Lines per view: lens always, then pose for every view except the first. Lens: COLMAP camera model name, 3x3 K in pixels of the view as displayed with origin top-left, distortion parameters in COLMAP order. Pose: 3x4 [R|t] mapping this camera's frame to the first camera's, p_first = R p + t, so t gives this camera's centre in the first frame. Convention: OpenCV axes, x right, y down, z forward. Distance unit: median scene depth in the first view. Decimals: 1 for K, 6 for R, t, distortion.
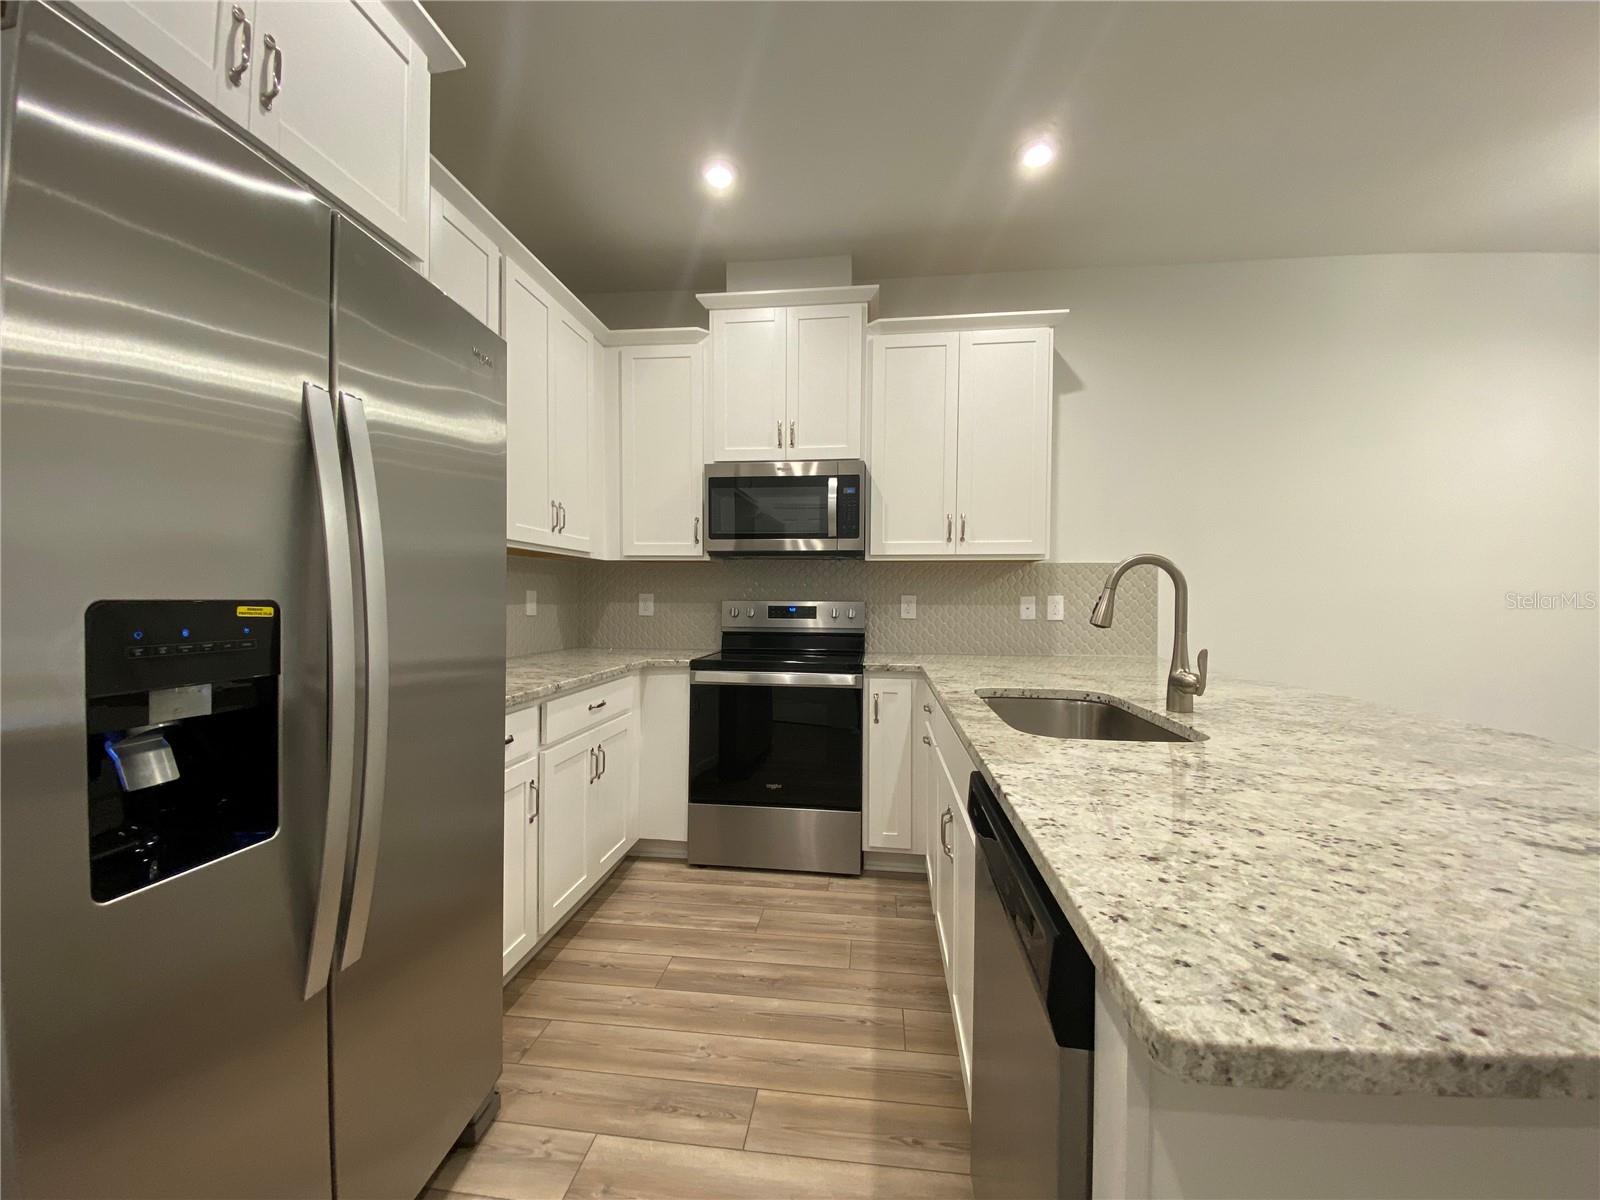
lens RADIAL K [[647.0, 0, 802.7], [0, 647.0, 608.8], [0, 0, 1]] dist [0.016315, -0.000149]
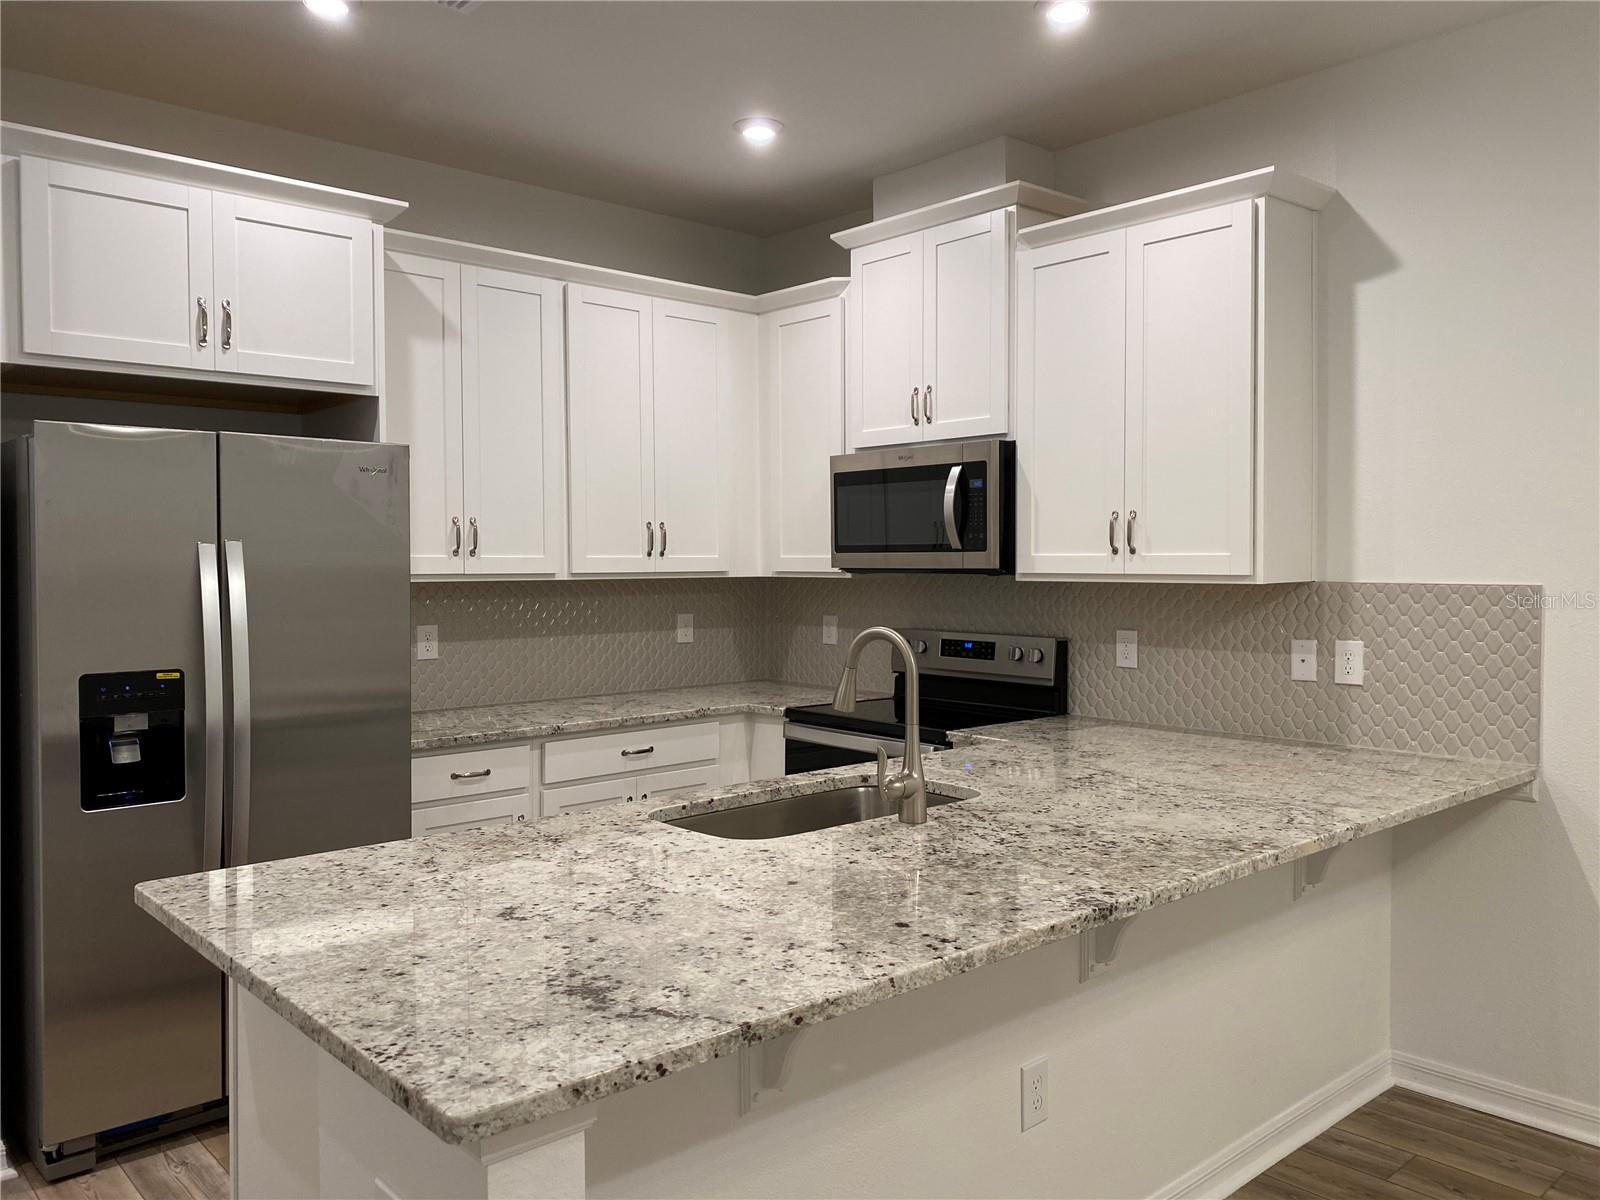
lens RADIAL K [[1222.4, 0, 797.6], [0, 1222.4, 587.9], [0, 0, 1]] dist [0.044792, -0.000905]
pose [[0.746450, 0.007947, -0.665394, 0.796289], [-0.002869, 0.999958, 0.008725, -0.079000], [0.665435, -0.004604, 0.746441, -0.119950]]
